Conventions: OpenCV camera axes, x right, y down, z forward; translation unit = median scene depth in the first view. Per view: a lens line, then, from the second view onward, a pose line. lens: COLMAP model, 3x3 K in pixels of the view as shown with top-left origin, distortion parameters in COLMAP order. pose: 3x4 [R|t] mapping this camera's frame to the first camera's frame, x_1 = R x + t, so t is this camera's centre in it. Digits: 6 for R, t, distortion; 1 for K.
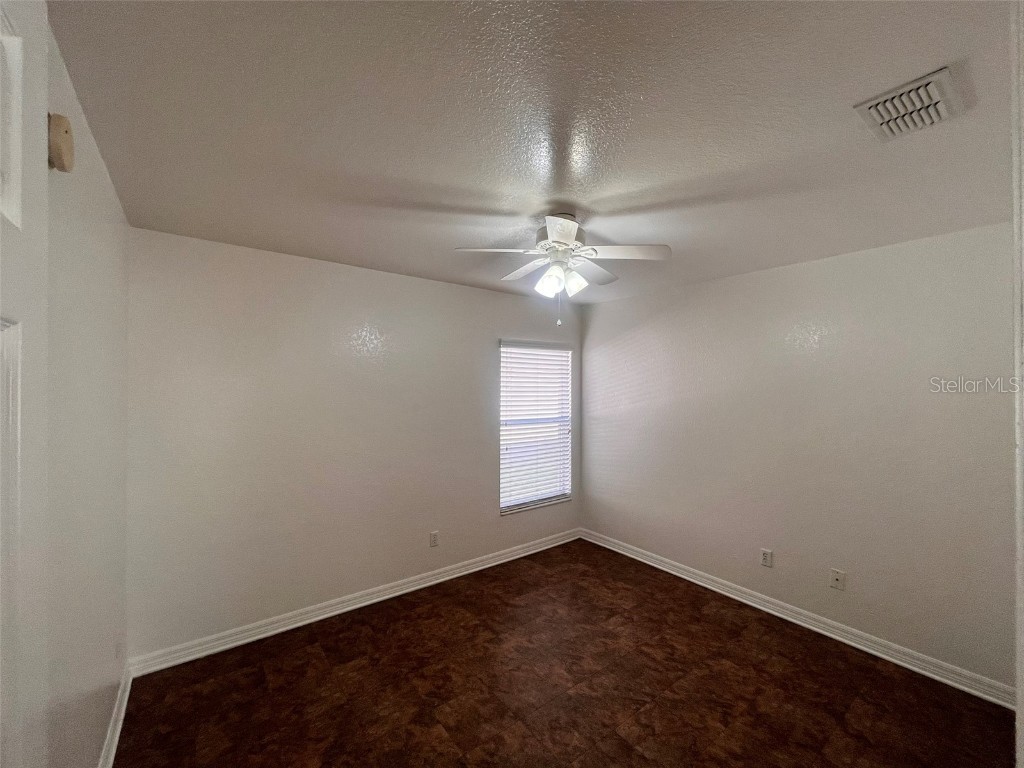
lens RADIAL K [[418.9, 0, 512.2], [0, 418.9, 389.1], [0, 0, 1]] dist [0.011477, -0.000466]
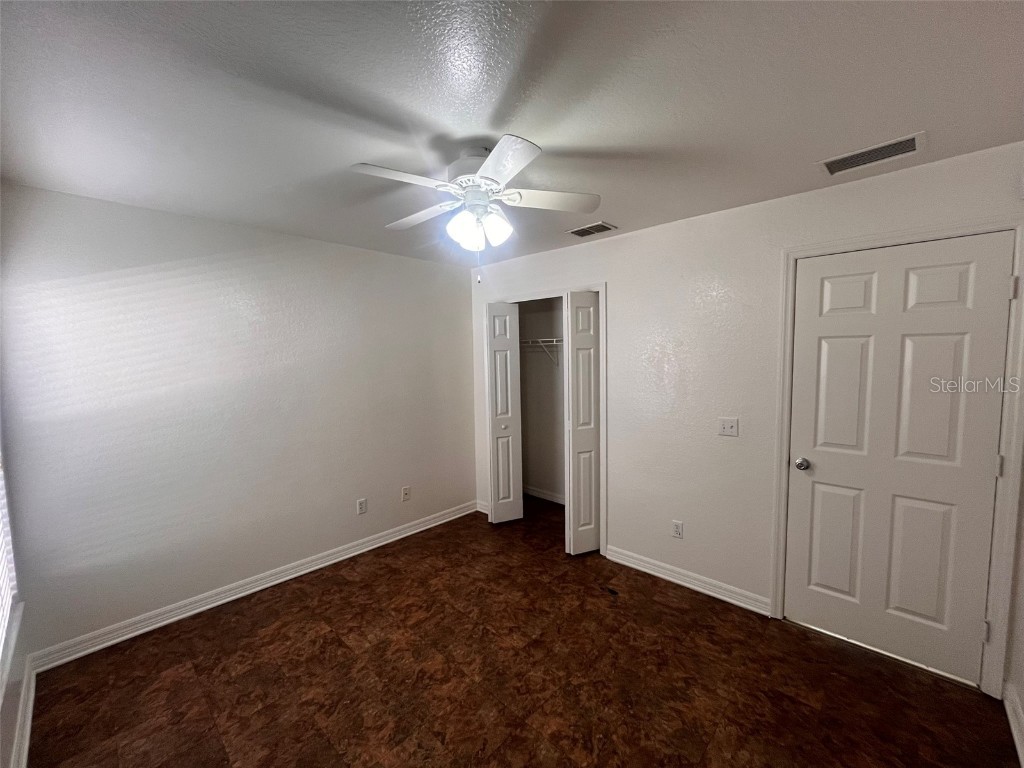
lens RADIAL K [[418.9, 0, 512.4], [0, 418.9, 384.9], [0, 0, 1]] dist [0.011477, -0.000466]
pose [[-0.164342, -0.069492, 0.983952, -0.626457], [0.014266, 0.997244, 0.072814, -0.000810], [-0.986300, 0.026004, -0.162898, 0.883639]]
